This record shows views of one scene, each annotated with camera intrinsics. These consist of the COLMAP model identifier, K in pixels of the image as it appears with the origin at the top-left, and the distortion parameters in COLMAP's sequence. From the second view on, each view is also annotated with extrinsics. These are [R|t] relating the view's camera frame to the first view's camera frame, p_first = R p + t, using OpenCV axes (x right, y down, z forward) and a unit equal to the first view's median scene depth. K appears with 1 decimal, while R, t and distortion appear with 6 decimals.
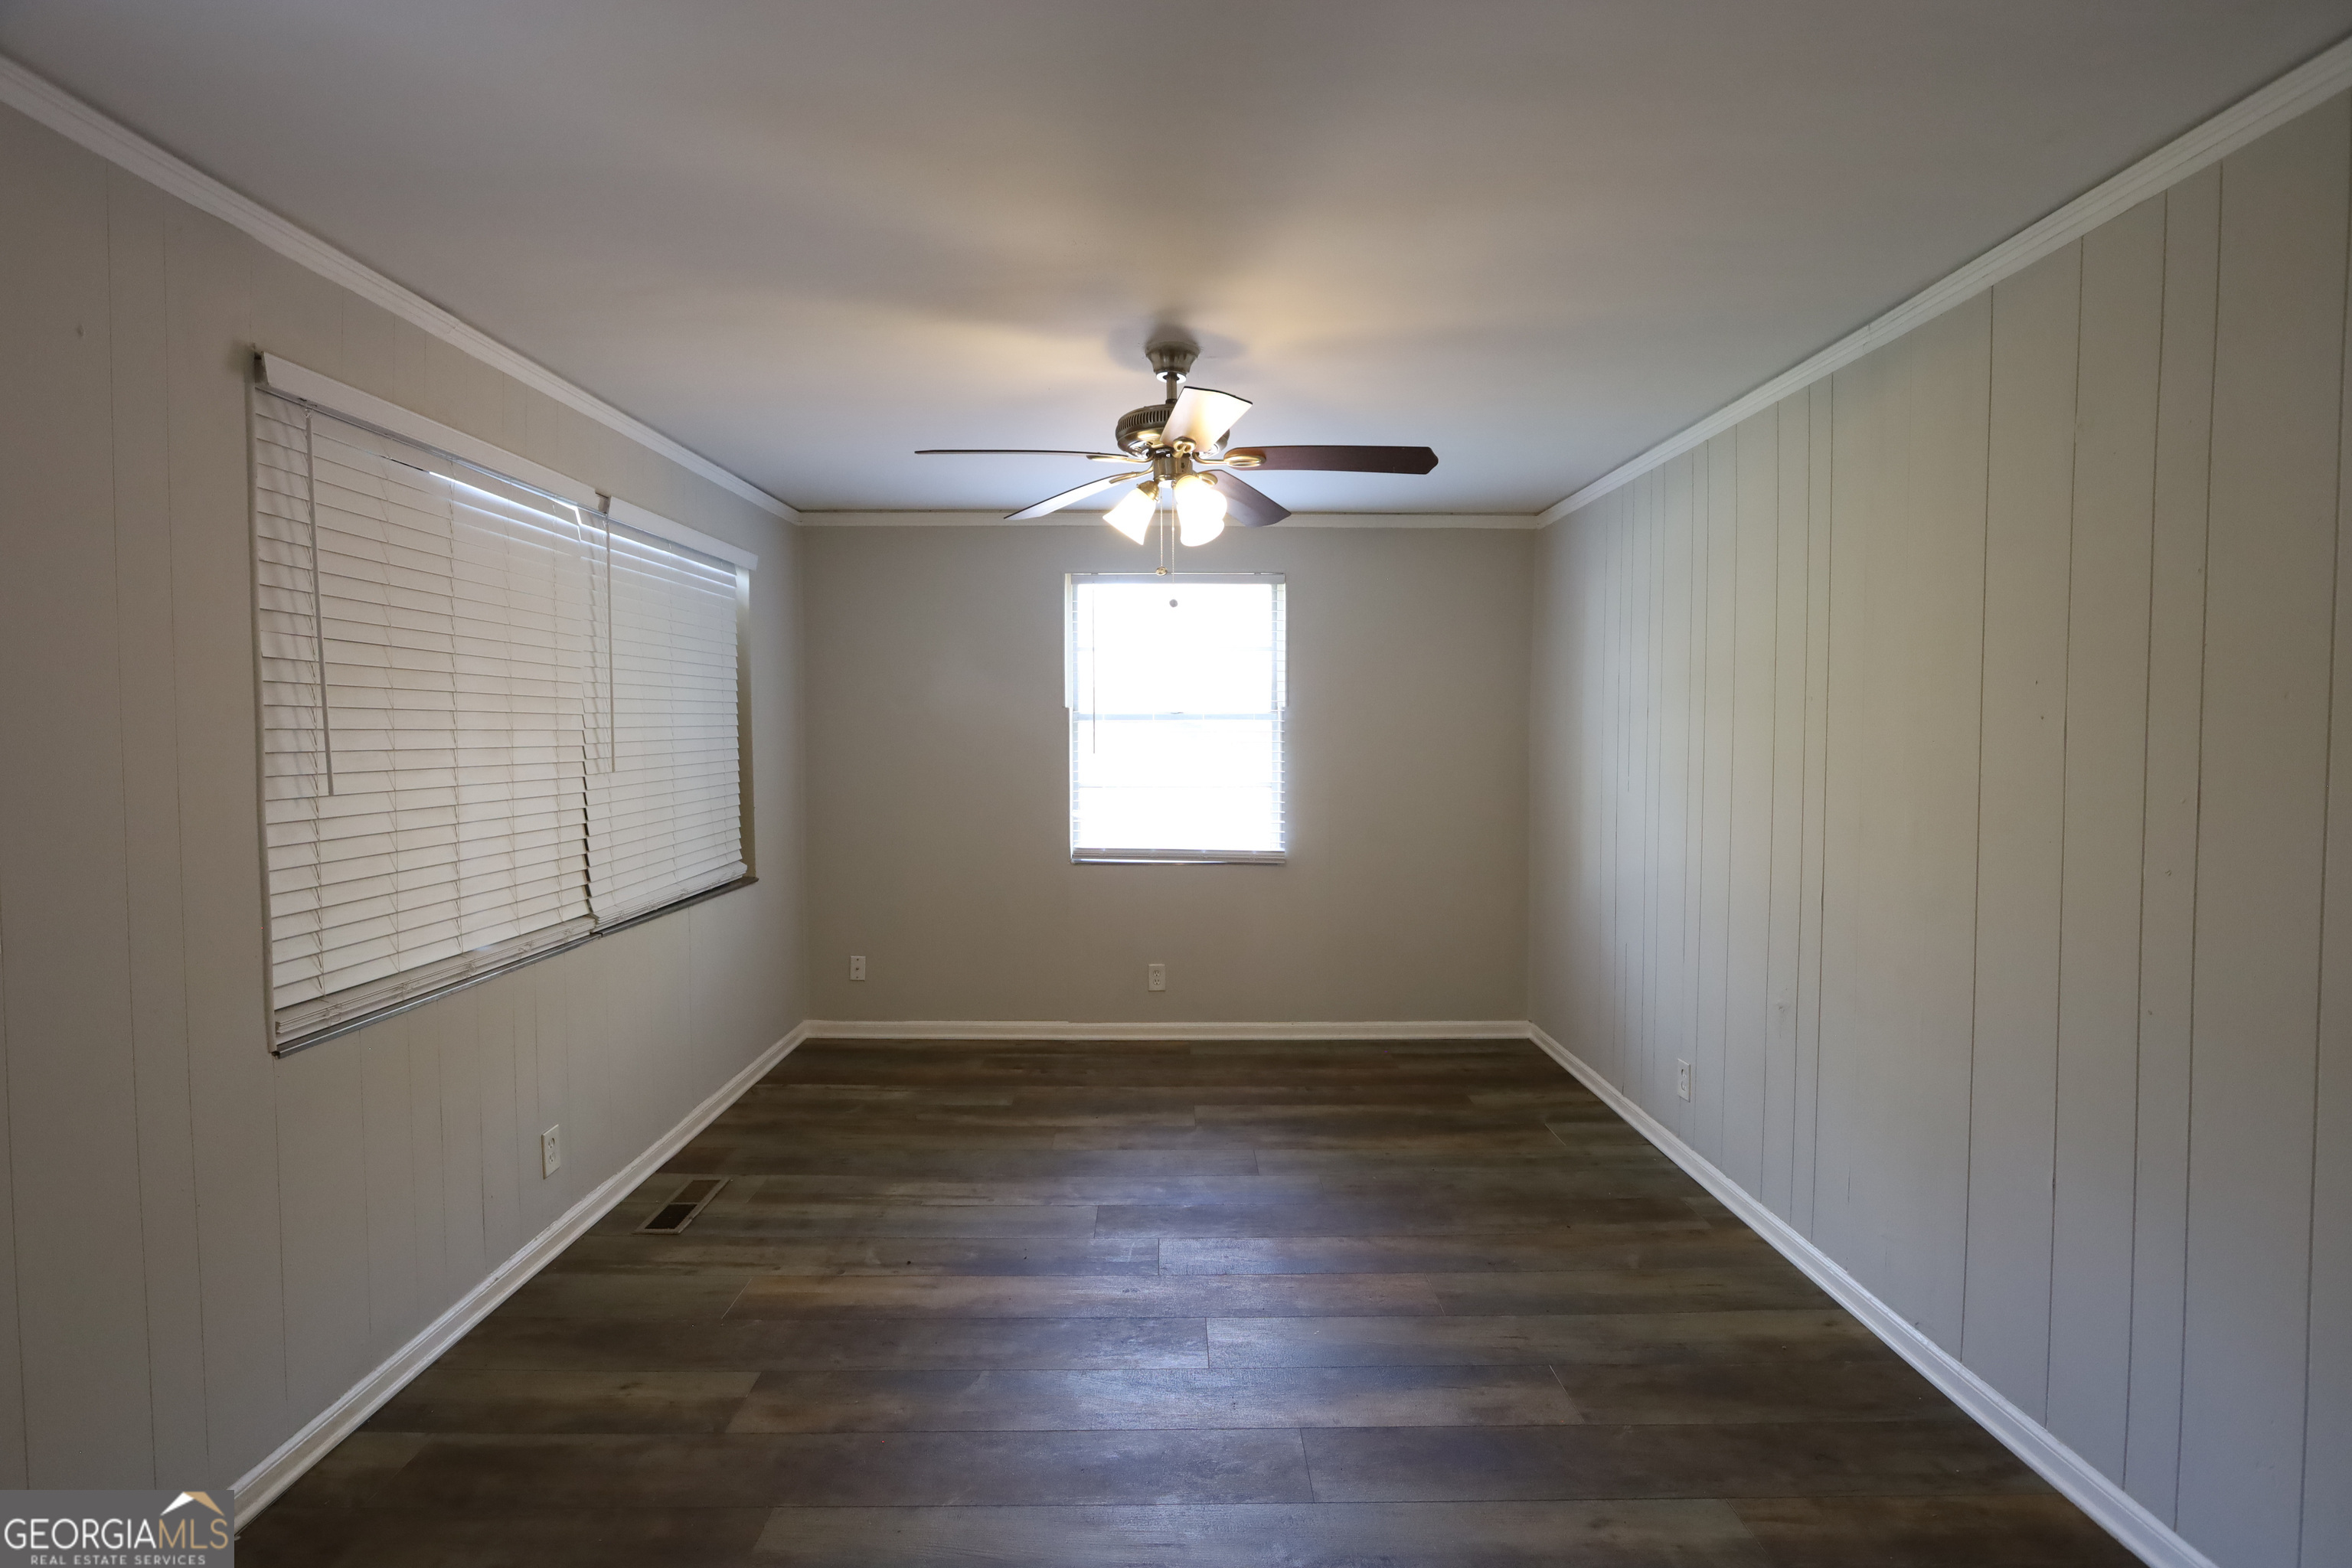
lens RADIAL K [[1125.0, 0, 1172.6], [0, 1125.0, 774.7], [0, 0, 1]] dist [-0.000393, -0.000098]
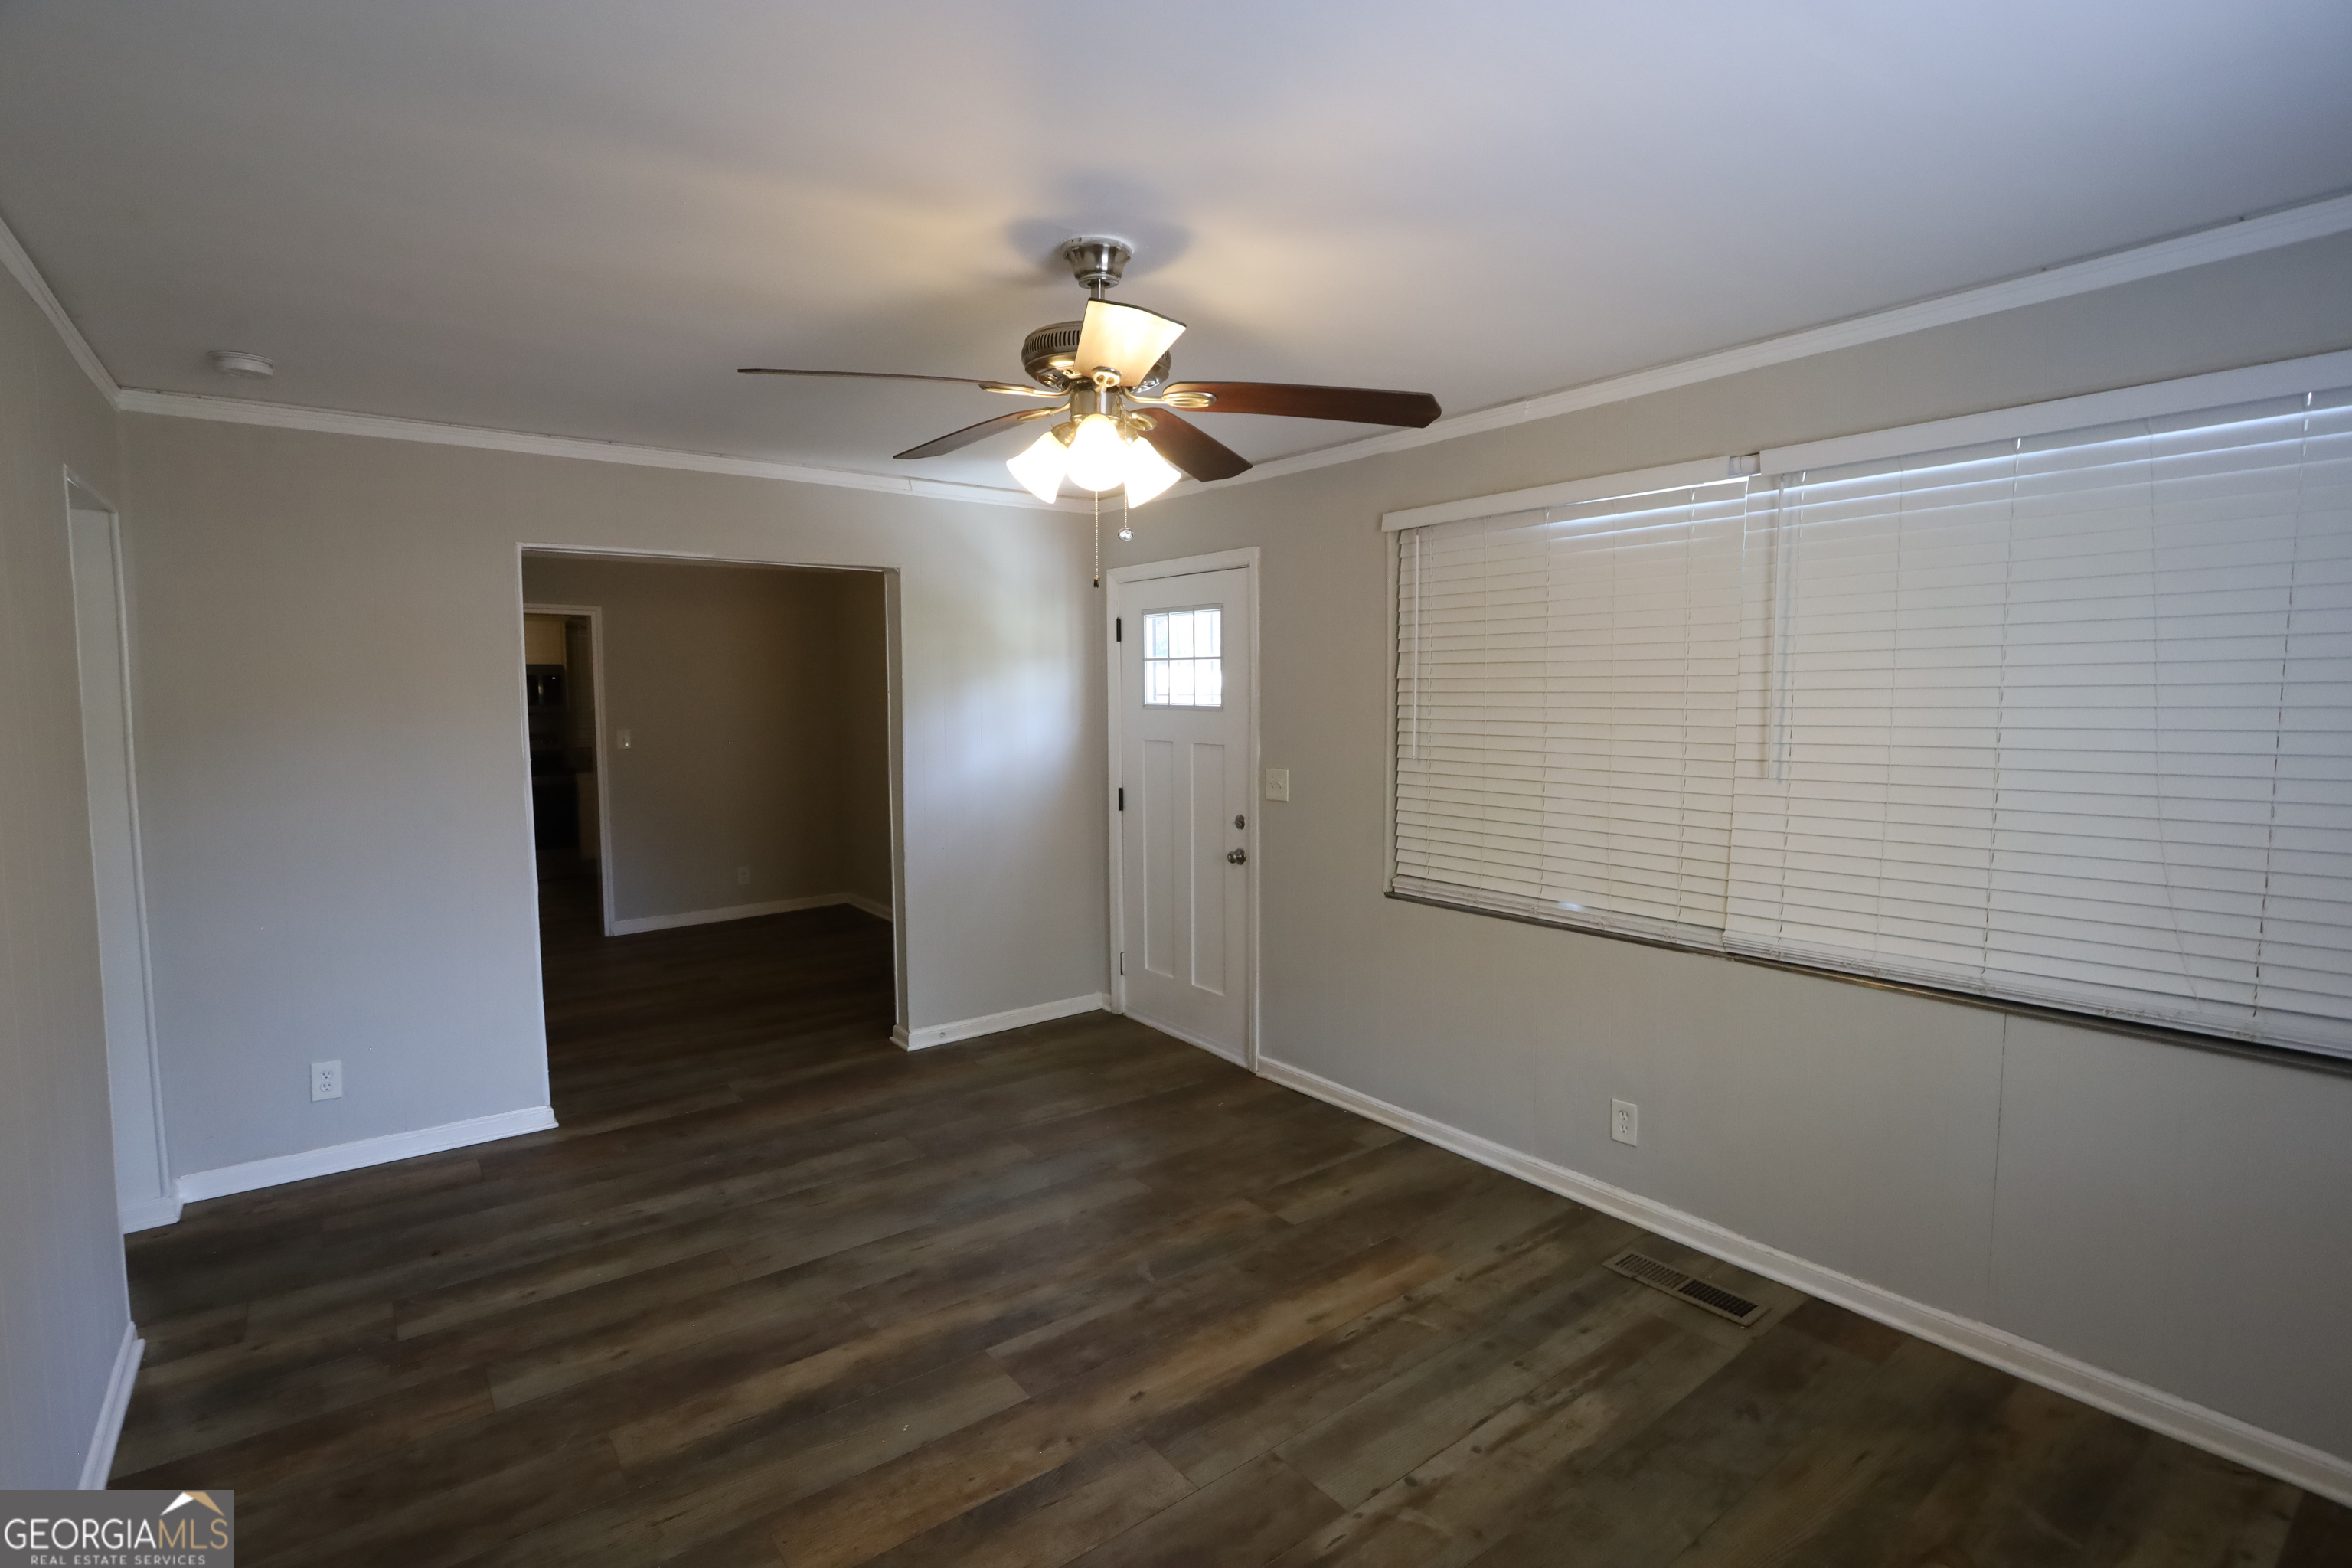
lens RADIAL K [[1125.0, 0, 1172.6], [0, 1125.0, 774.7], [0, 0, 1]] dist [-0.000393, -0.000098]
pose [[-0.799030, 0.052053, -0.599034, 0.405768], [-0.015475, 0.994136, 0.107027, -0.098059], [0.601092, 0.094788, -0.793539, 1.557365]]
